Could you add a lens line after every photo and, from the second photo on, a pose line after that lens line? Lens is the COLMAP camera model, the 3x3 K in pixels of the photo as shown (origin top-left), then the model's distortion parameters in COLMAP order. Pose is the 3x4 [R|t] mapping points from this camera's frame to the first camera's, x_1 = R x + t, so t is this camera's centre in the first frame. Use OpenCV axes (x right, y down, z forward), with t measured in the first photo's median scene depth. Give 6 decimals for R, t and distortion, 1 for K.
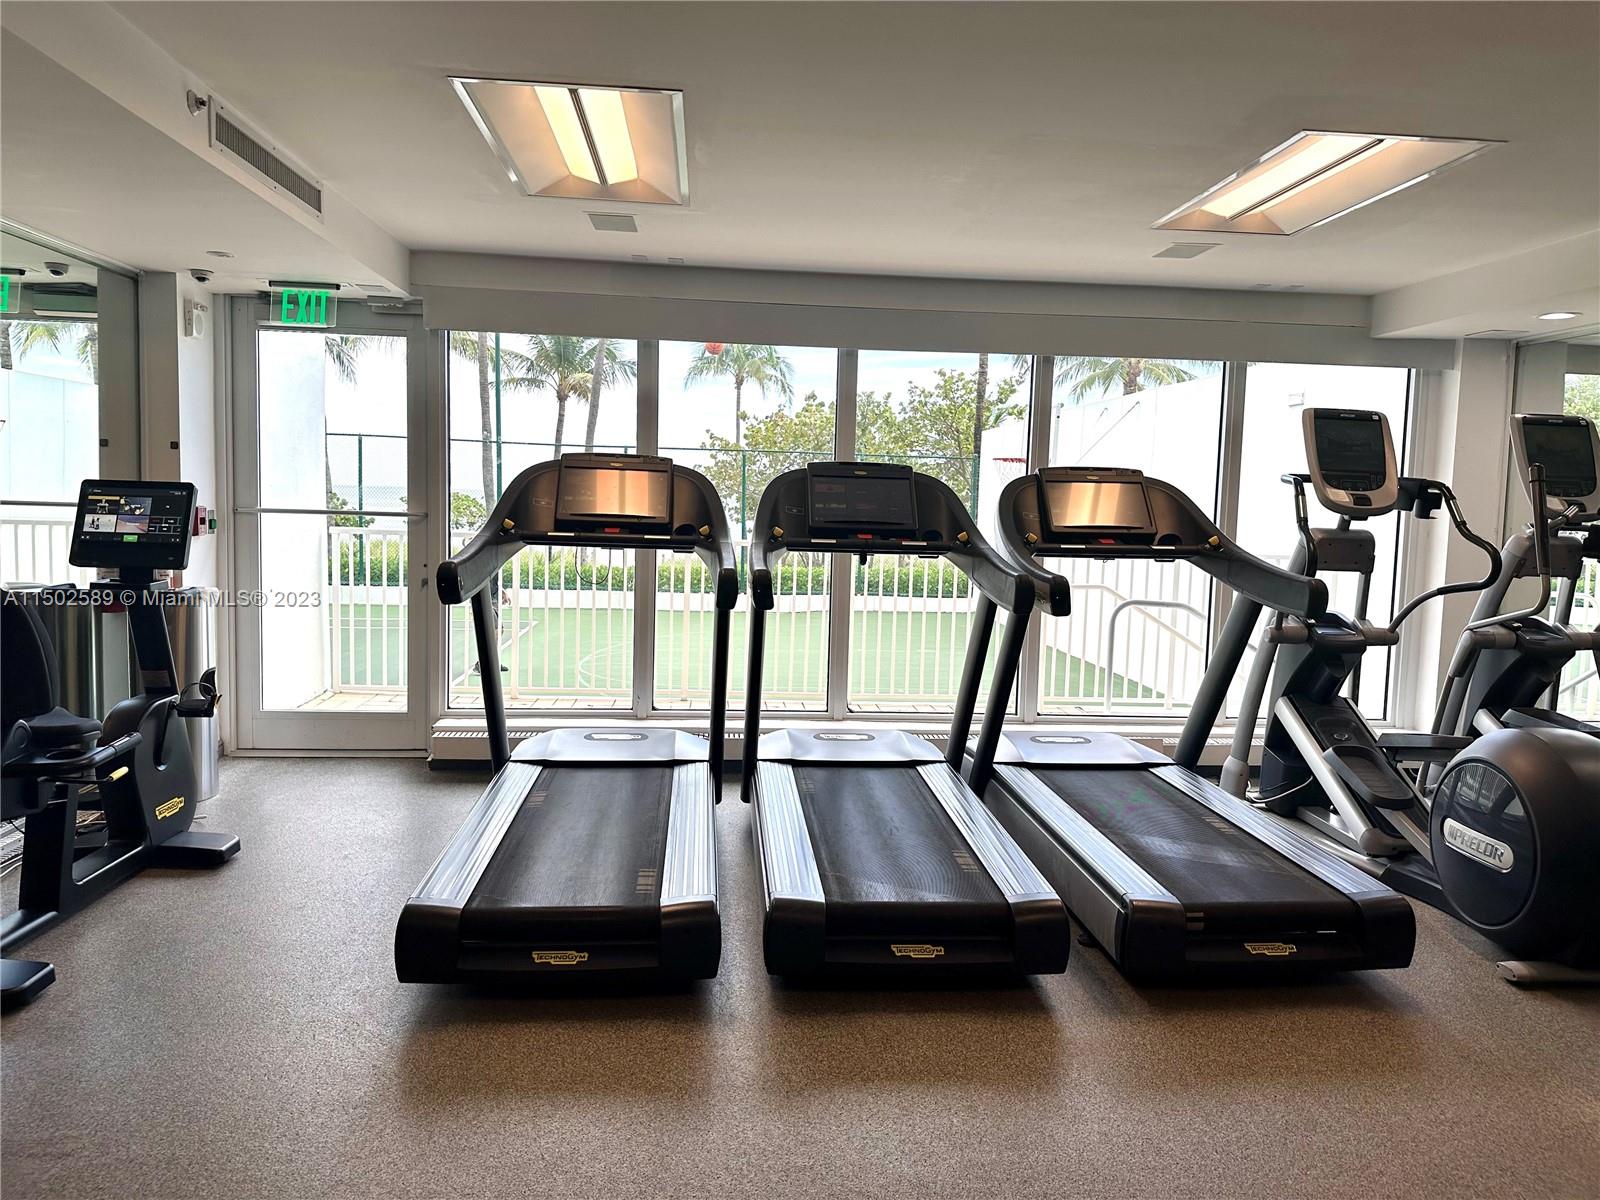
lens RADIAL K [[1117.4, 0, 804.4], [0, 1117.4, 584.0], [0, 0, 1]] dist [-0.005325, -0.033084]
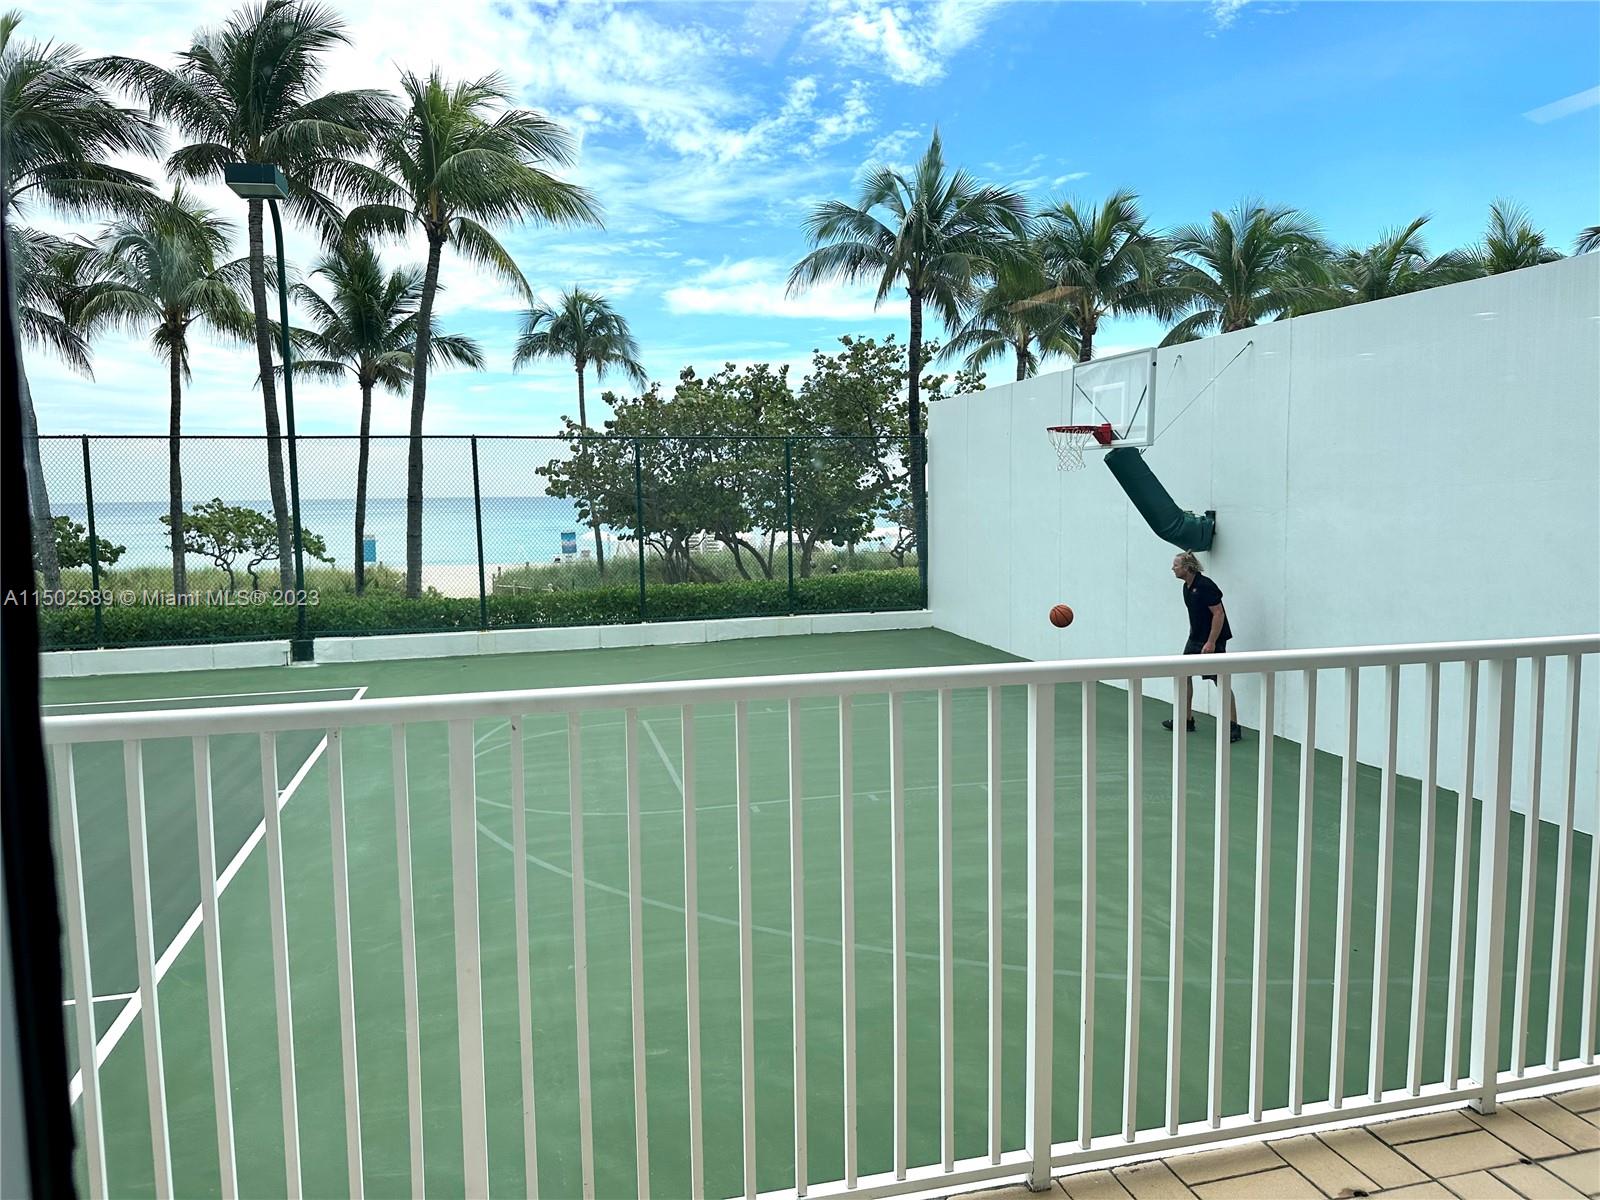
lens RADIAL K [[1117.4, 0, 804.4], [0, 1117.4, 584.0], [0, 0, 1]] dist [-0.005325, -0.033084]
pose [[0.985494, -0.052021, 0.161539, -0.050184], [0.050604, 0.998636, 0.012883, -0.018775], [-0.161989, -0.004521, 0.986782, 0.173949]]
